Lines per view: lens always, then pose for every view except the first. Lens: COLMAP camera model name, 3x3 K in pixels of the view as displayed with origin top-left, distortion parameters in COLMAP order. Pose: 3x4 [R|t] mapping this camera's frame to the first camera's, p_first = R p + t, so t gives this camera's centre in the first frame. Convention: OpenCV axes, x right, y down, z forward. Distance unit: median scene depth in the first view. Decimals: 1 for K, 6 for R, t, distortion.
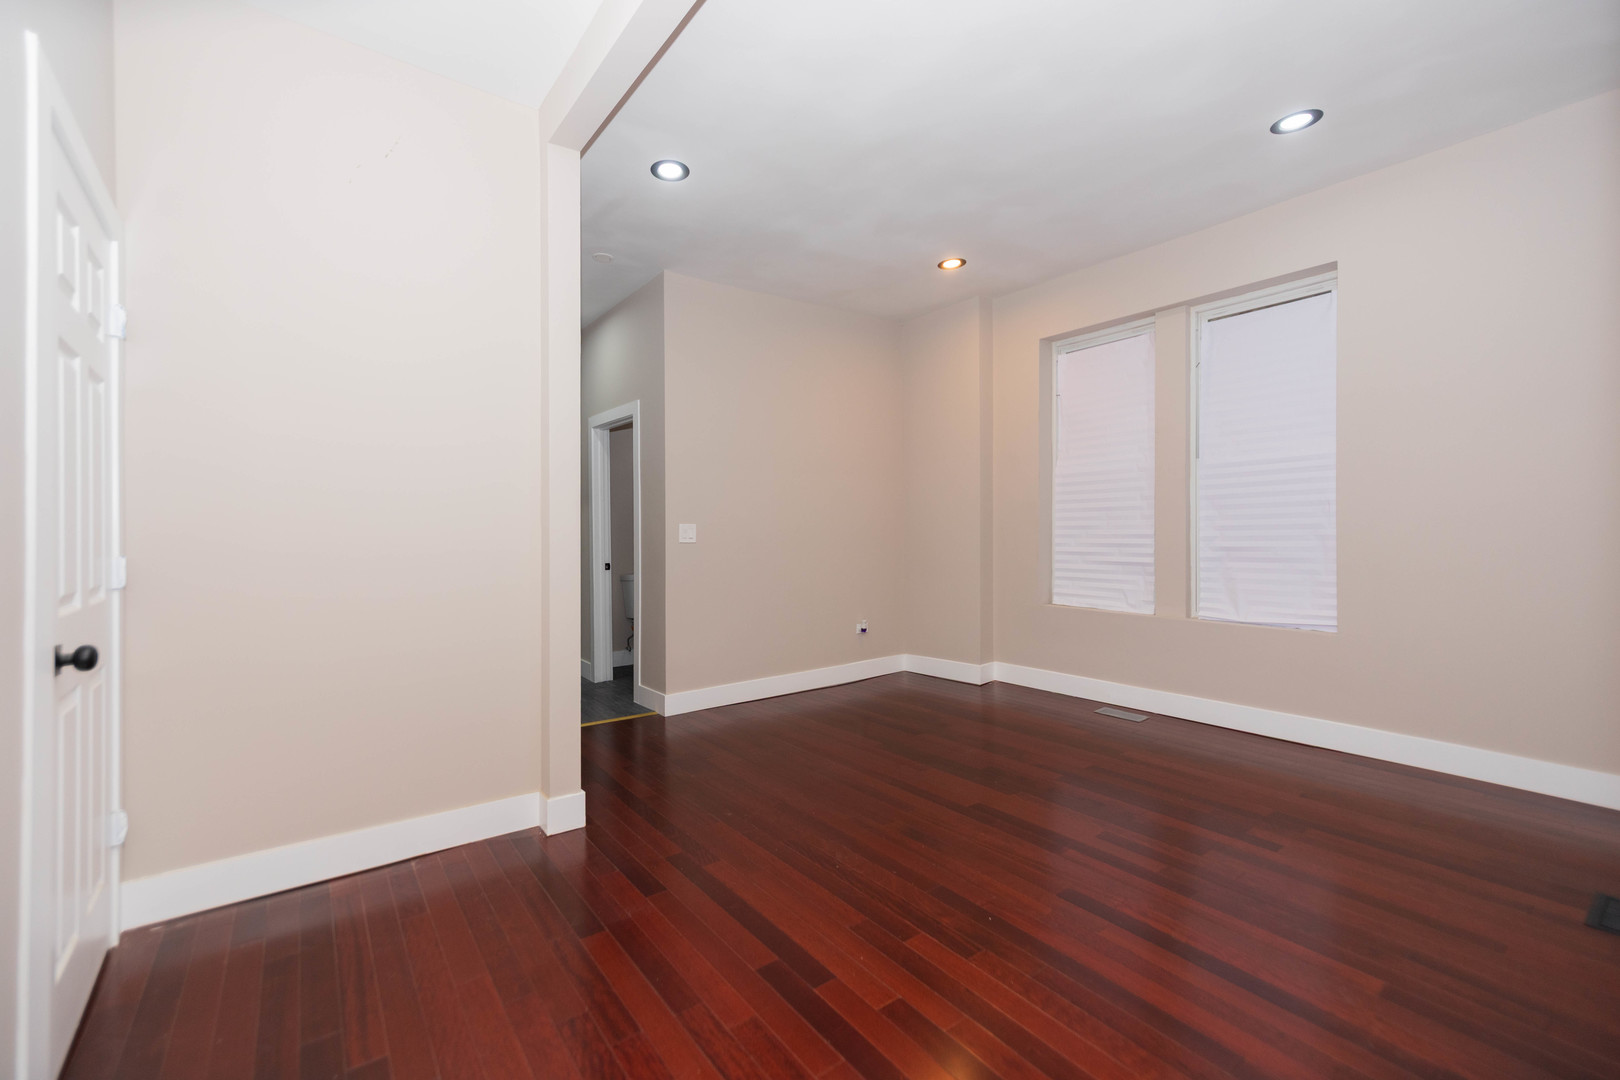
lens RADIAL K [[676.5, 0, 807.2], [0, 676.5, 530.2], [0, 0, 1]] dist [0.001737, 0.000936]
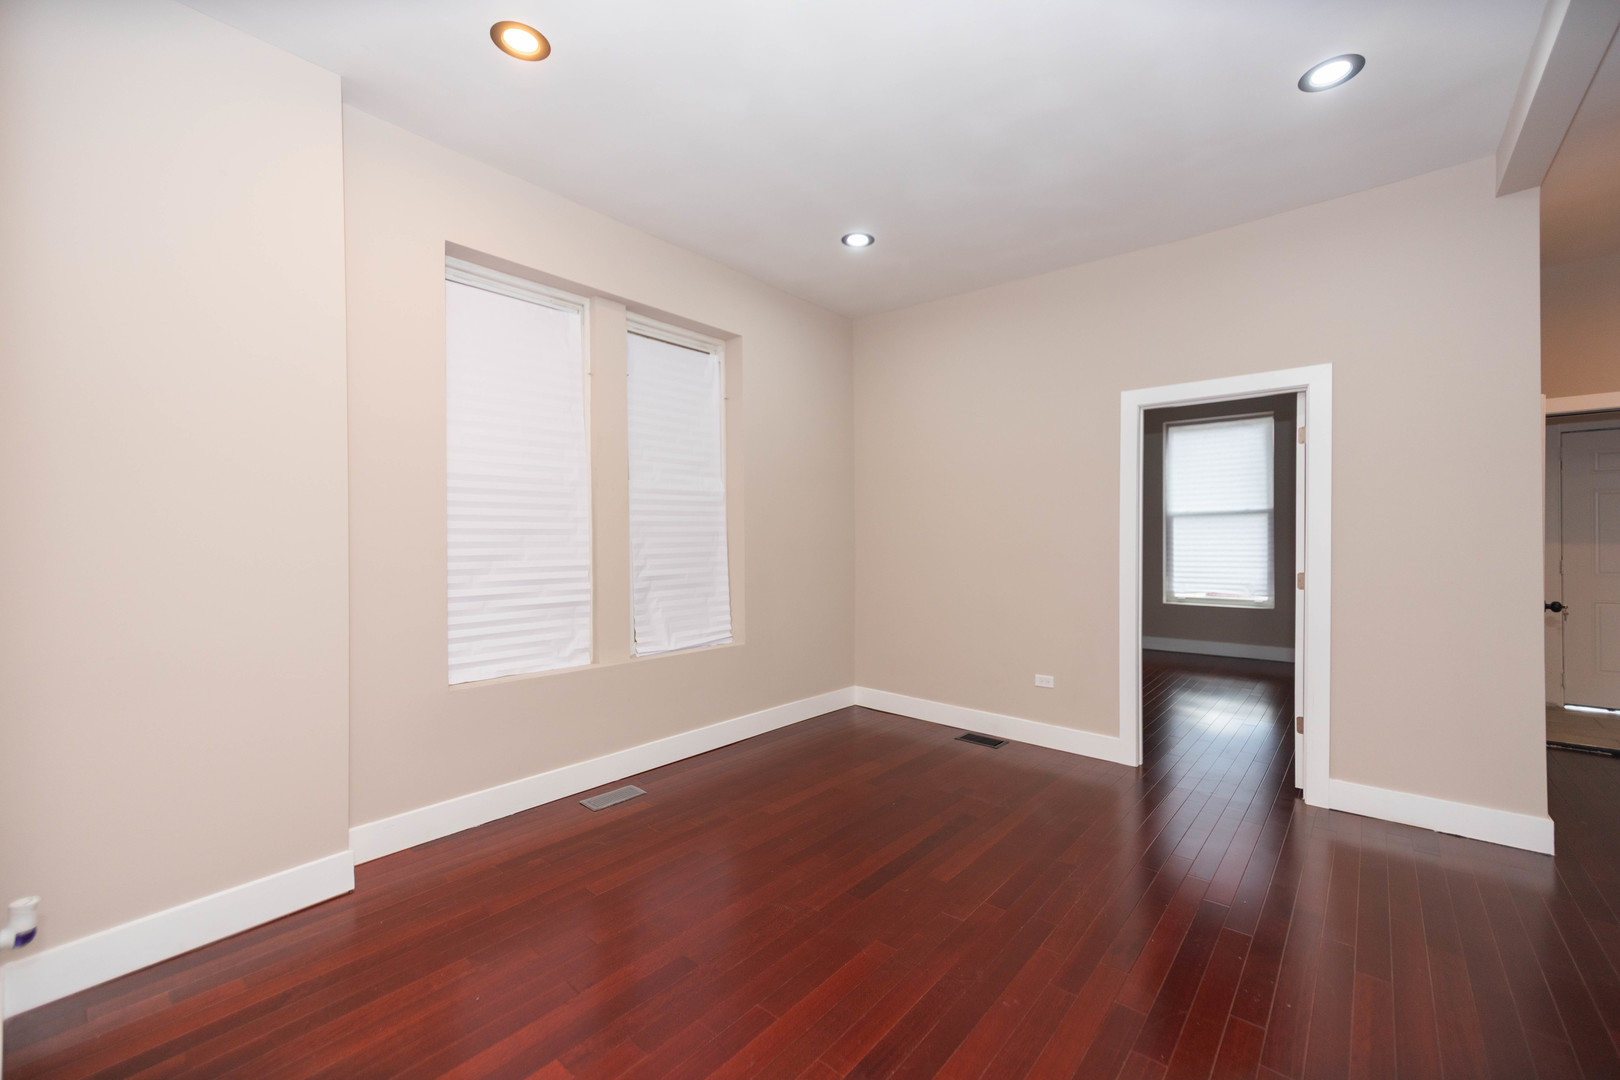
lens RADIAL K [[676.5, 0, 809.6], [0, 676.5, 539.1], [0, 0, 1]] dist [0.001737, 0.000936]
pose [[-0.211864, 0.011873, 0.977227, -0.338593], [0.007619, 0.999916, -0.010496, -0.014974], [-0.977269, 0.005221, -0.211936, 0.909275]]
